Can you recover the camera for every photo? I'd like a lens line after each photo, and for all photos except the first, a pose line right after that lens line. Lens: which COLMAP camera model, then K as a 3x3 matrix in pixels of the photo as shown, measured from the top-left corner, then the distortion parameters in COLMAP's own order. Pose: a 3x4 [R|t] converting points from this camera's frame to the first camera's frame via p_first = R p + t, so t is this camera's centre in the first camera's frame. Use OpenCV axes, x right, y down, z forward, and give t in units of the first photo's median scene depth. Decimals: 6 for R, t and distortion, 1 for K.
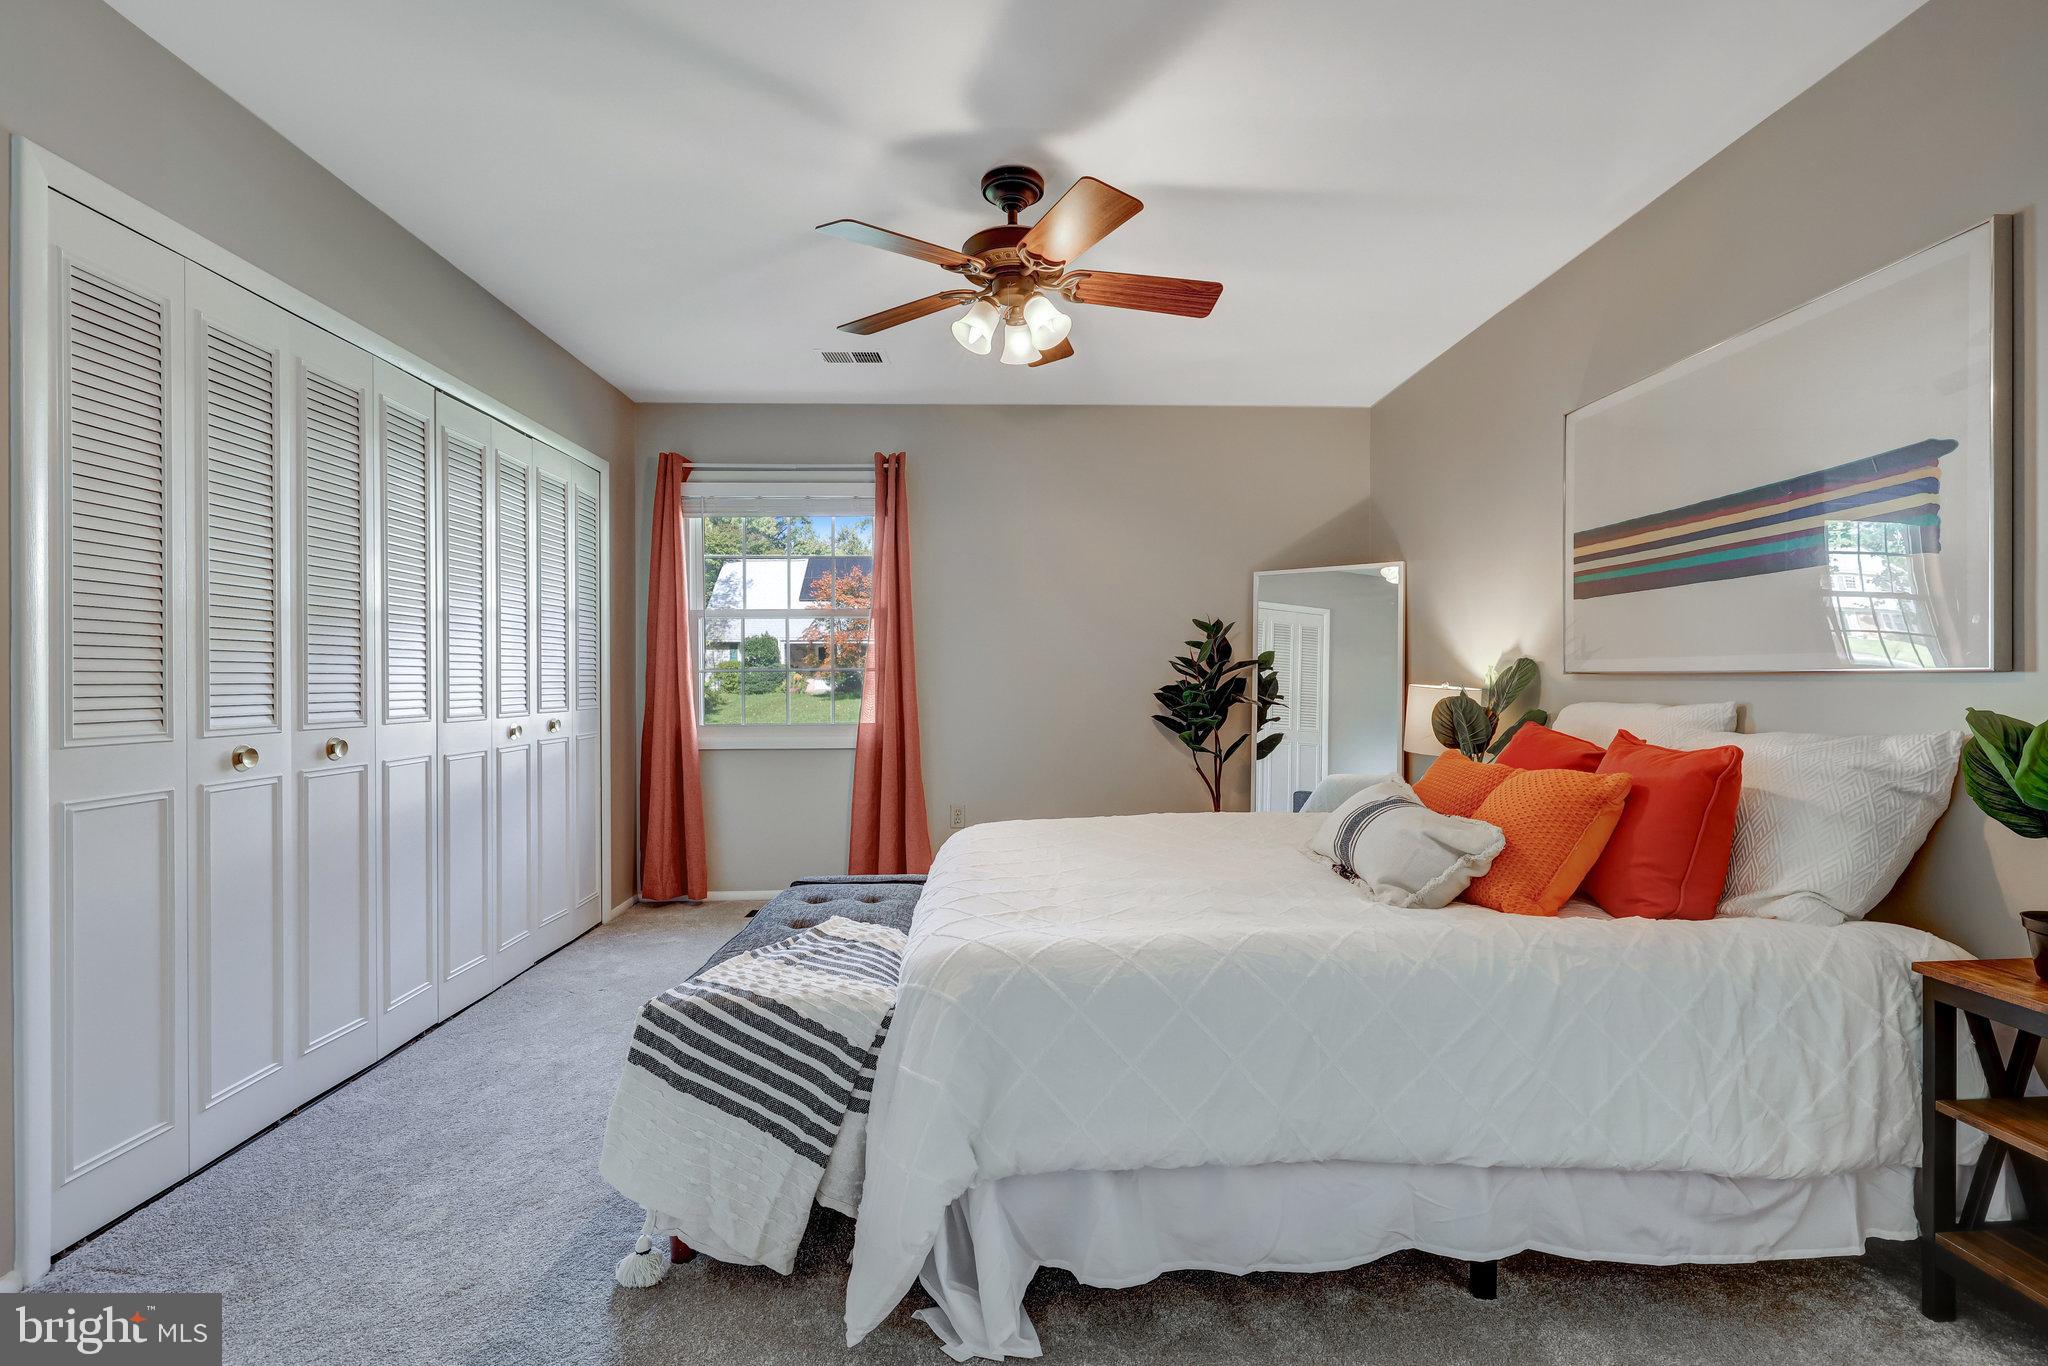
lens RADIAL K [[907.2, 0, 1025.1], [0, 907.2, 681.8], [0, 0, 1]] dist [-0.000392, -0.000223]
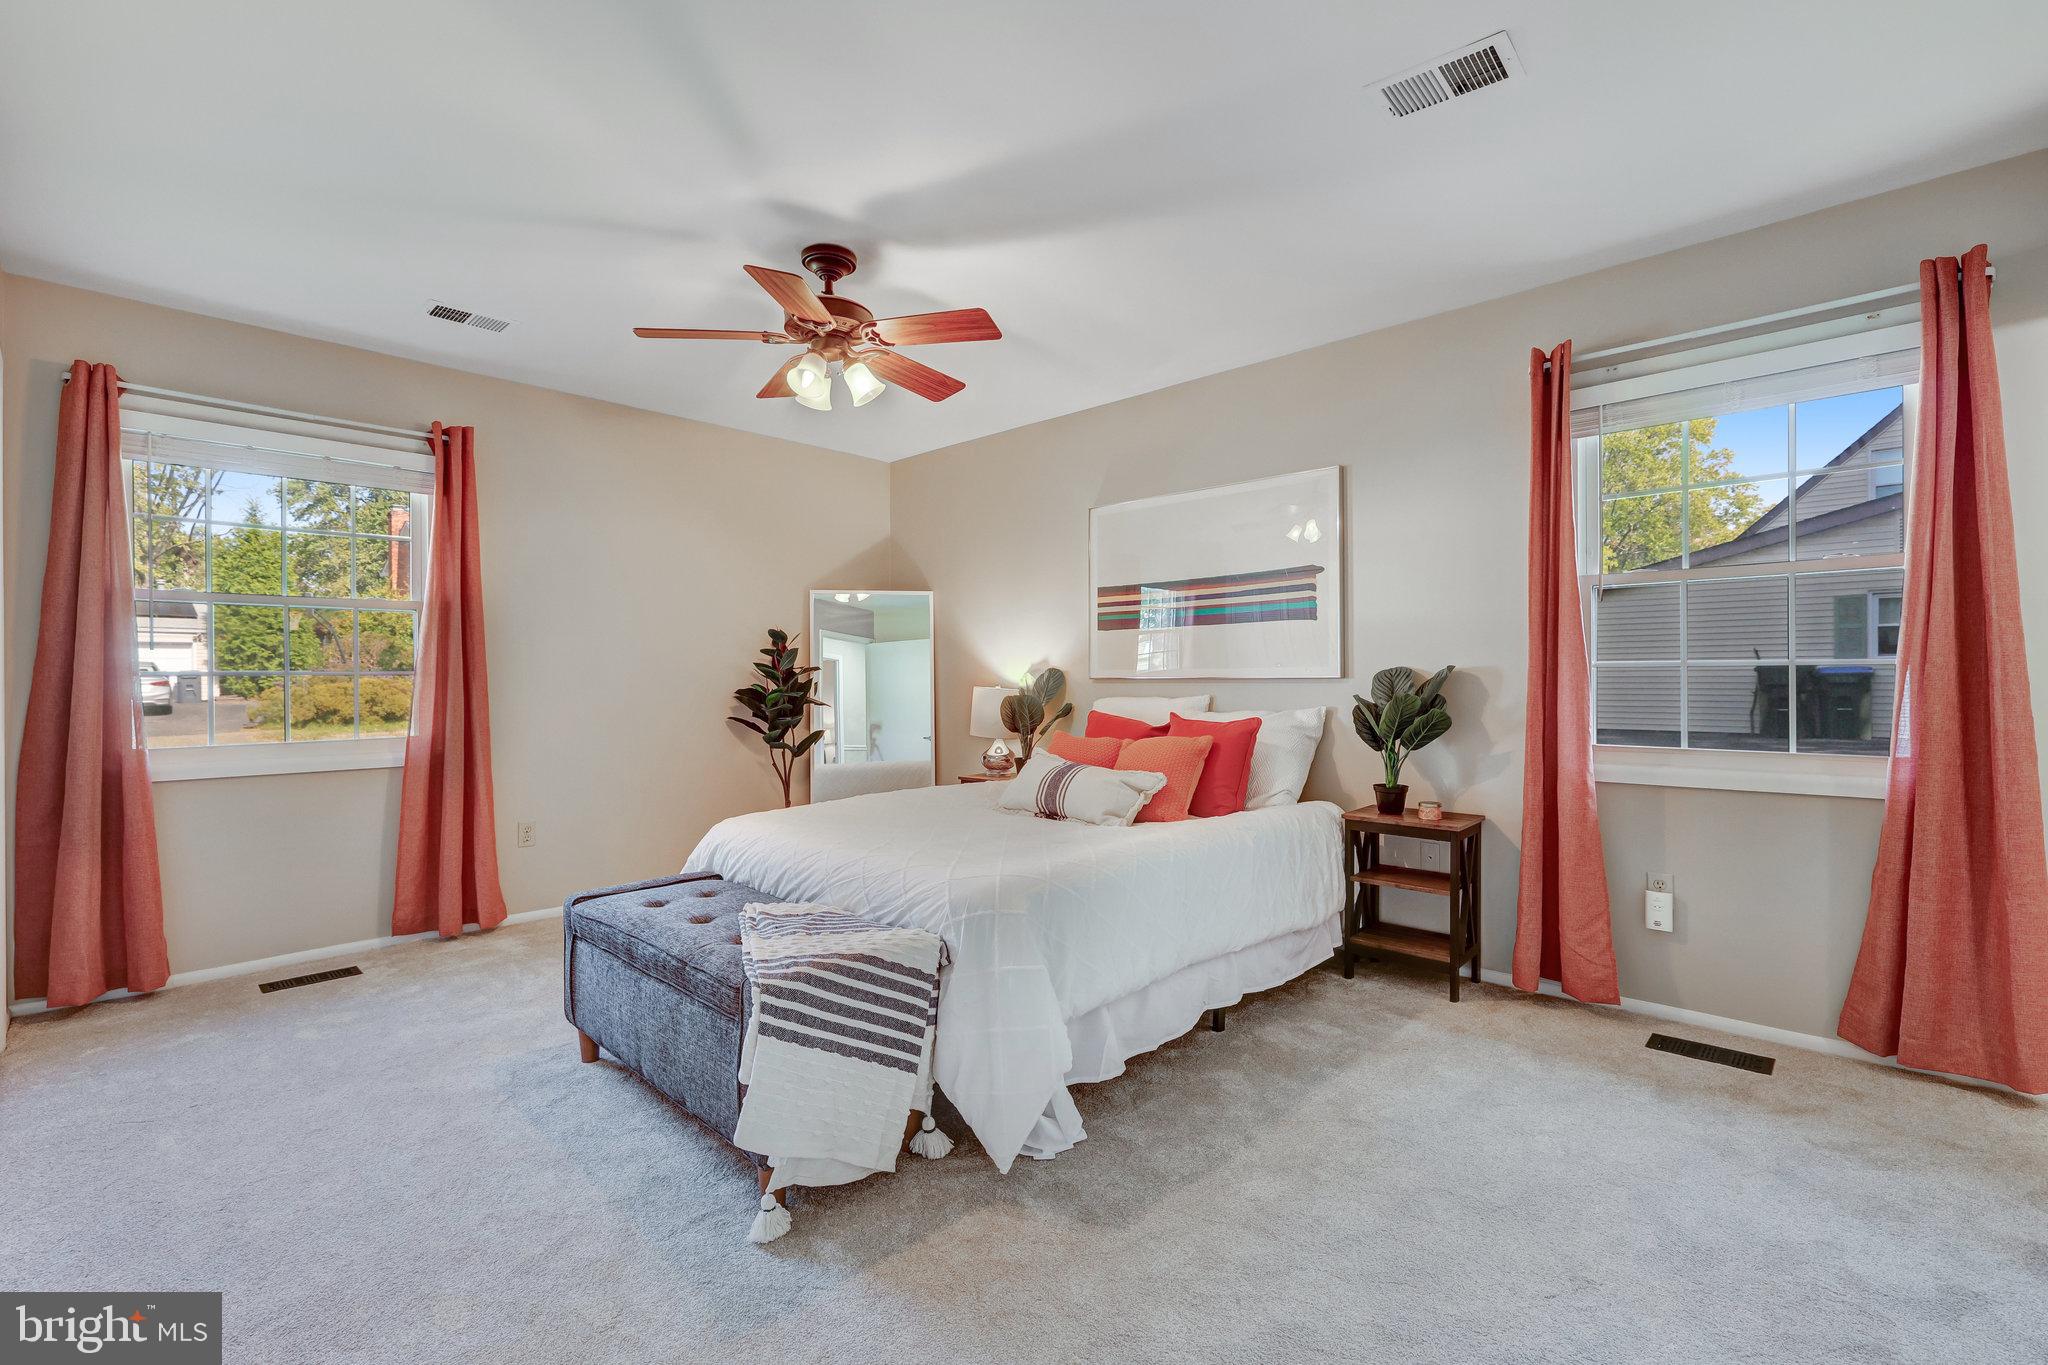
lens RADIAL K [[886.0, 0, 1024.5], [0, 886.0, 680.0], [0, 0, 1]] dist [0.001530, -0.000088]
pose [[0.717343, 0.000766, 0.696720, -0.777761], [0.003792, 0.999980, -0.005004, 0.000314], [-0.696710, 0.006231, 0.717326, 0.017093]]
